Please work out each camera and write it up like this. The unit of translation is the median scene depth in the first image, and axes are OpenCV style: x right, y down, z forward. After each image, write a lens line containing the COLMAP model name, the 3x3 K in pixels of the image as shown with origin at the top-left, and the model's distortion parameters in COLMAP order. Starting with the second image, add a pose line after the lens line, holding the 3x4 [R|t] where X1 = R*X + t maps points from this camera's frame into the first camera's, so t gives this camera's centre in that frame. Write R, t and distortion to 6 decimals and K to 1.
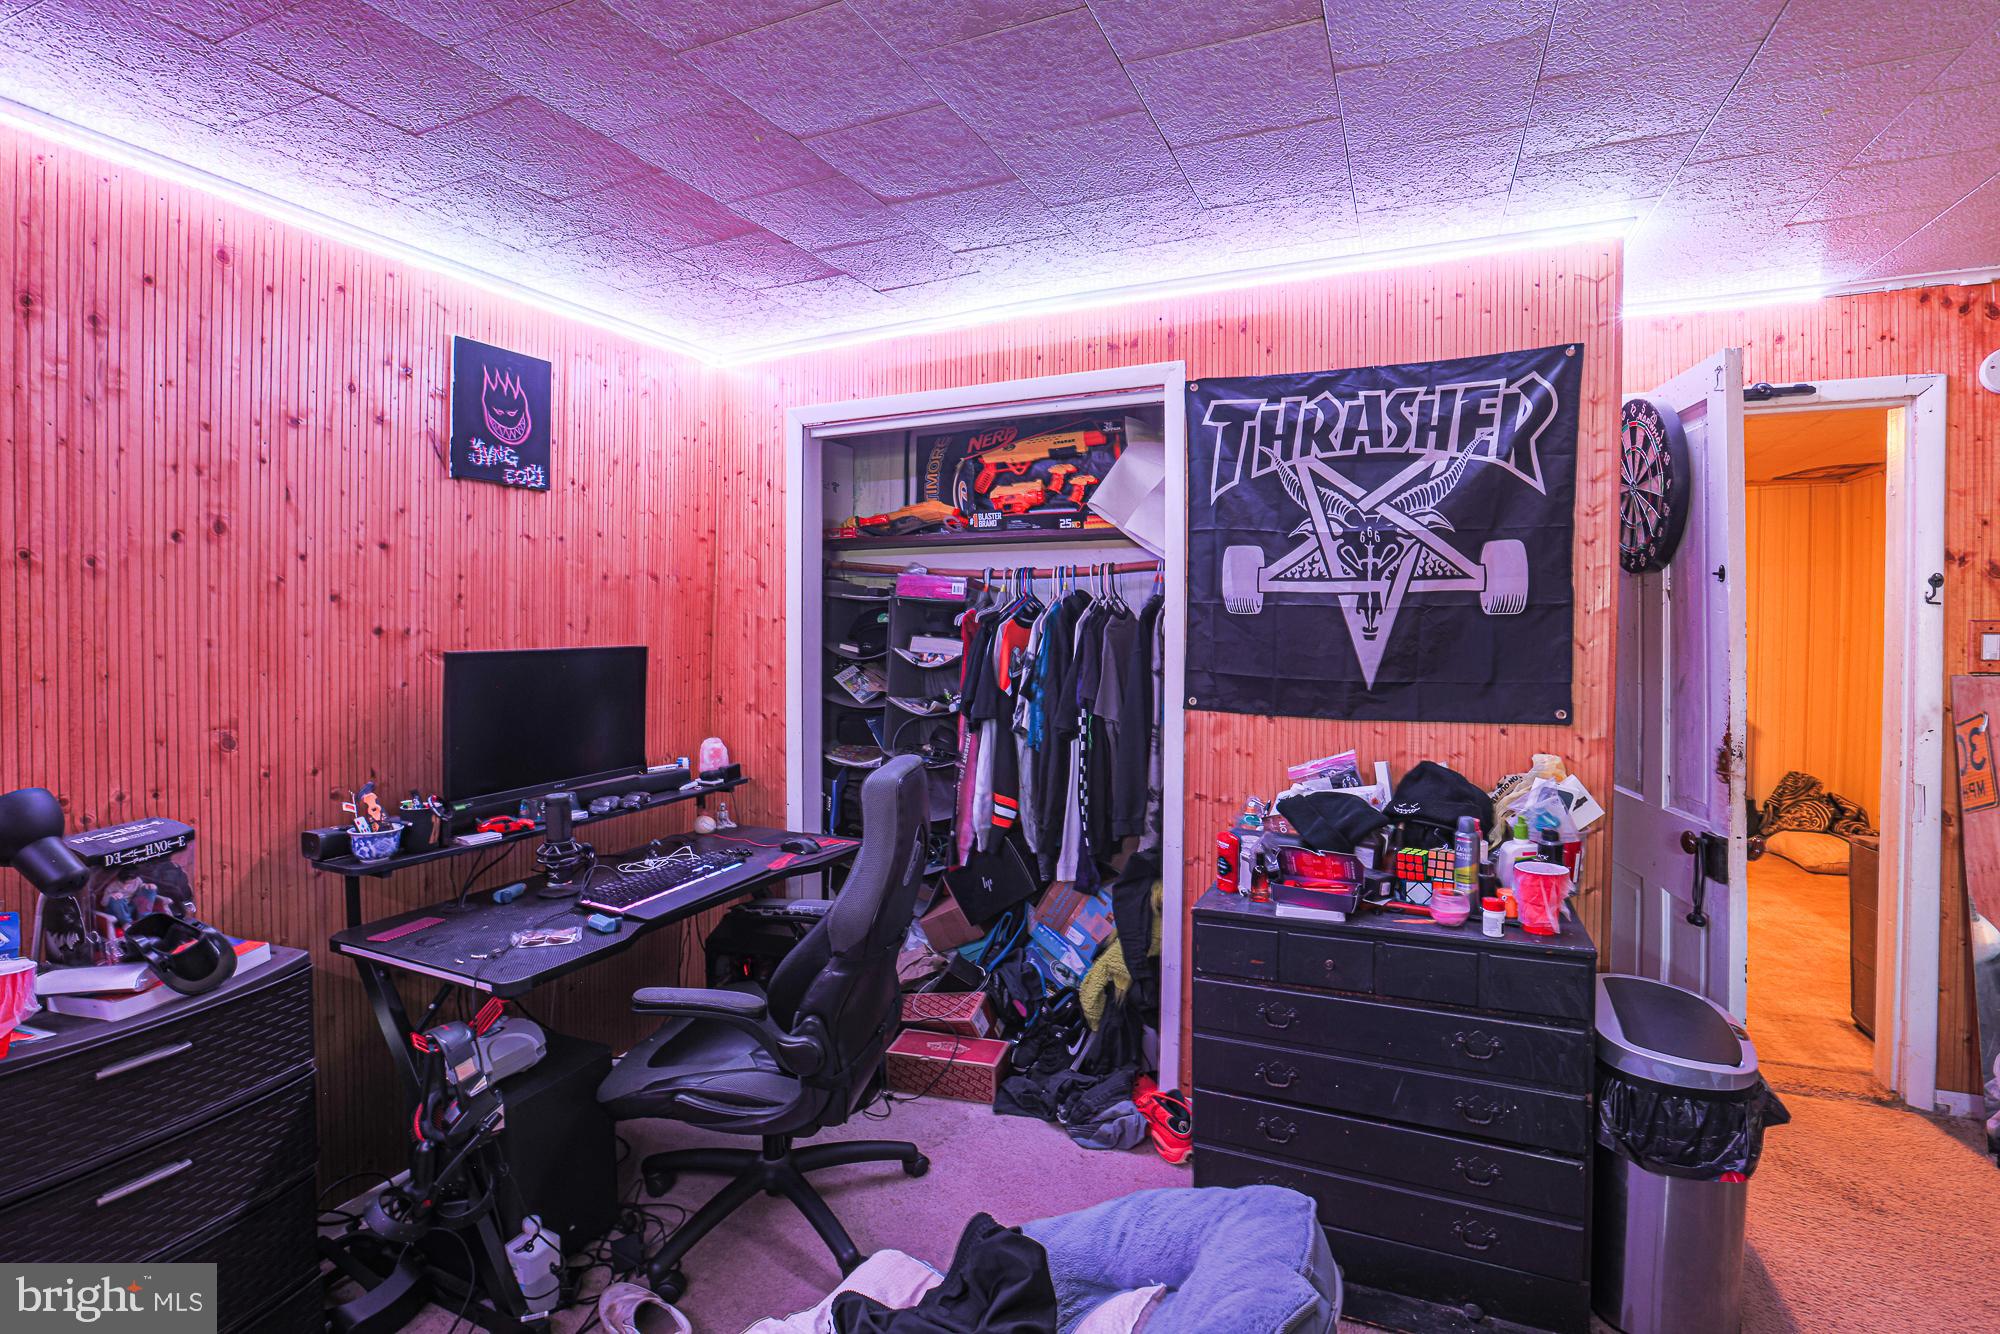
lens RADIAL K [[975.6, 0, 997.2], [0, 975.6, 650.5], [0, 0, 1]] dist [0.005893, 0.003429]
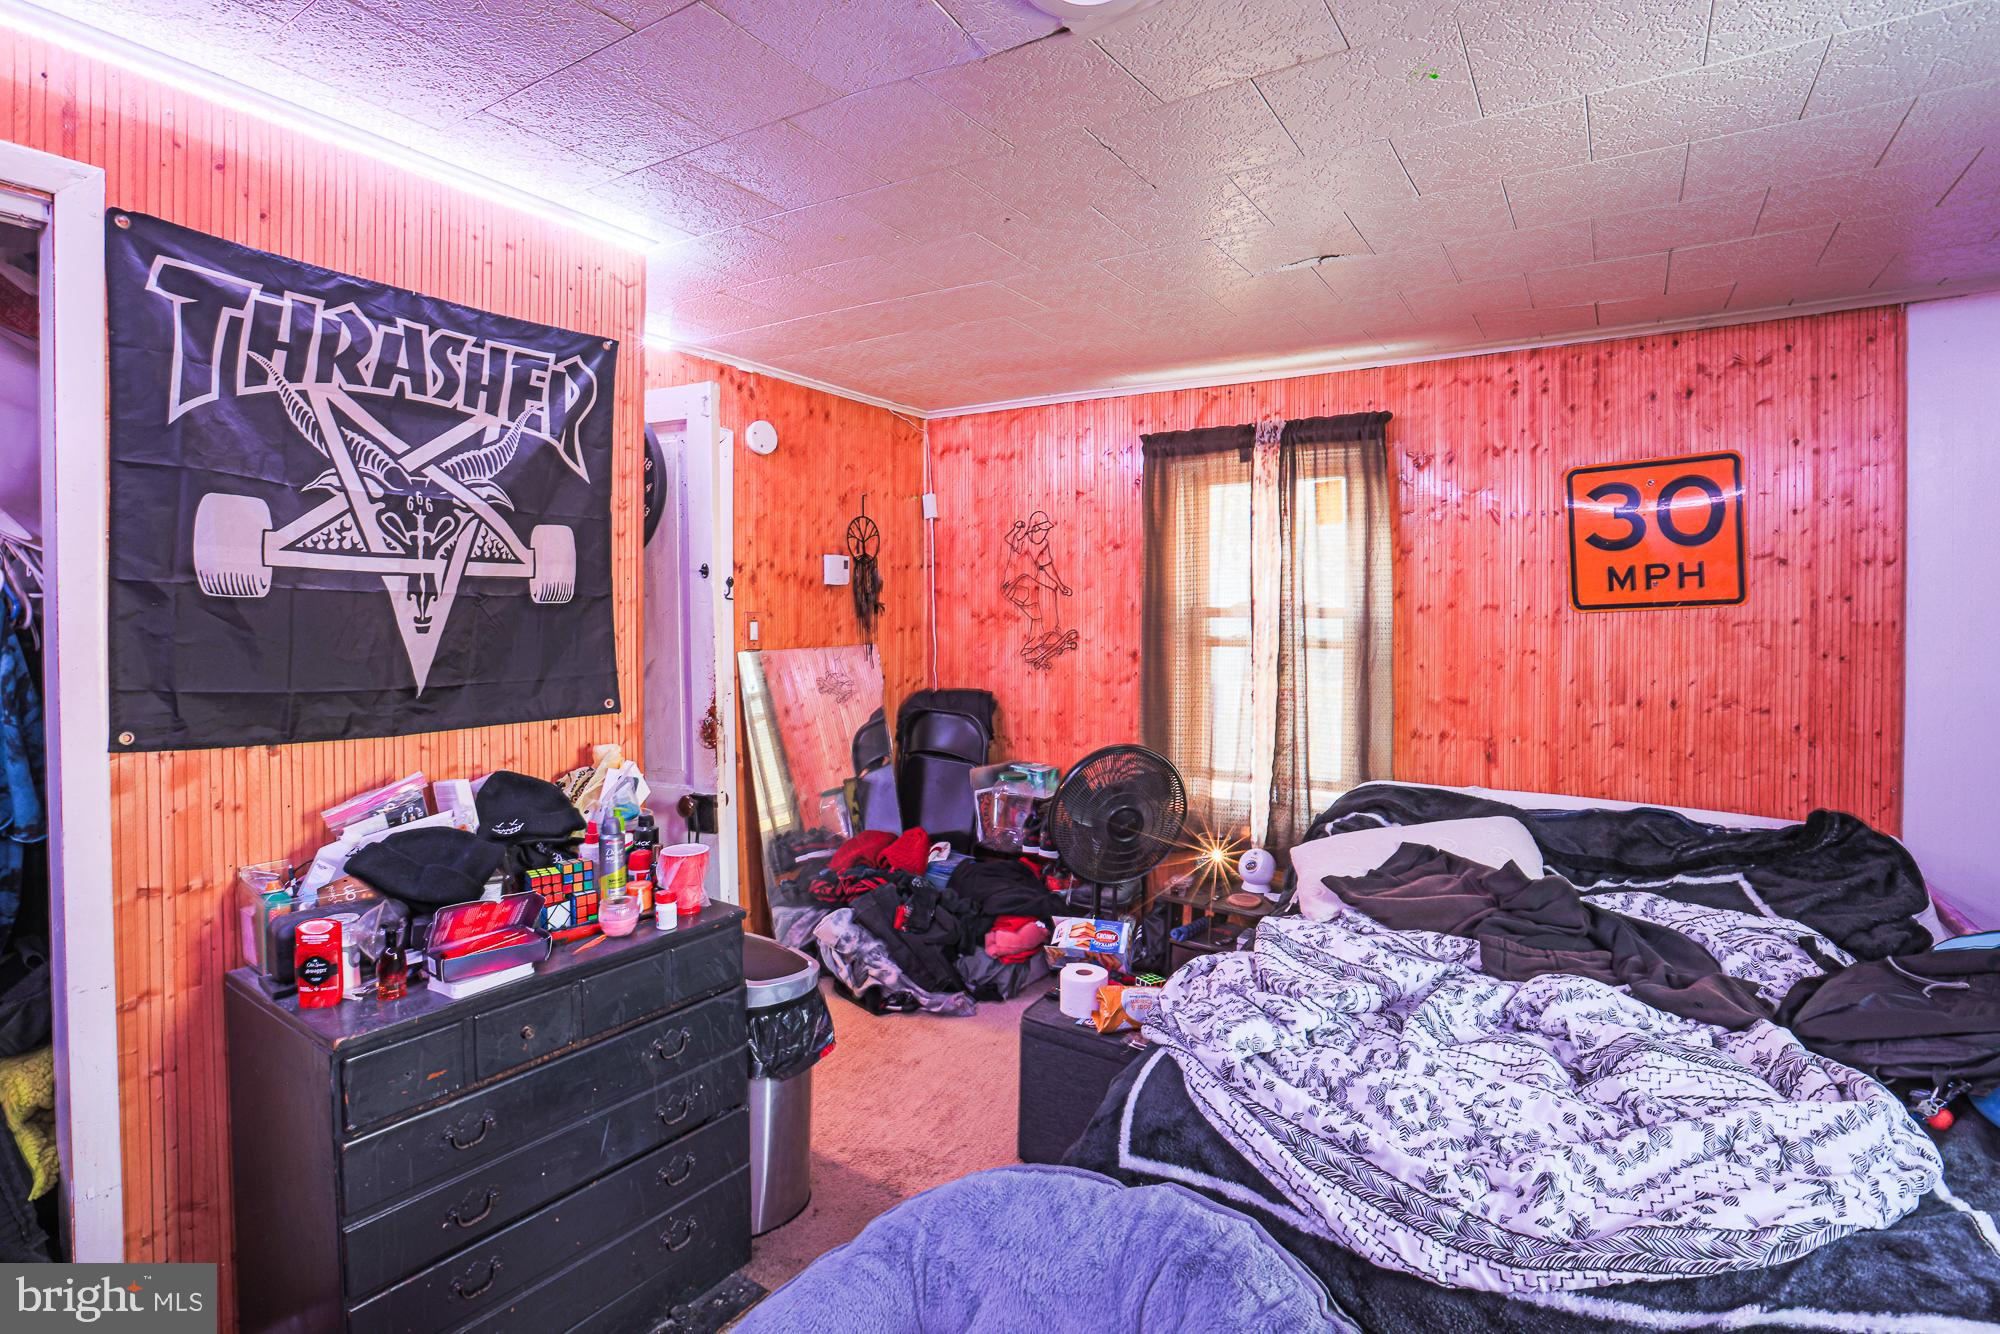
lens RADIAL K [[975.6, 0, 1053.2], [0, 975.6, 633.9], [0, 0, 1]] dist [0.005893, 0.003429]
pose [[0.191203, -0.017571, 0.981393, -0.304304], [0.025186, 0.999598, 0.012990, -0.007309], [-0.981227, 0.022233, 0.191569, 0.332074]]
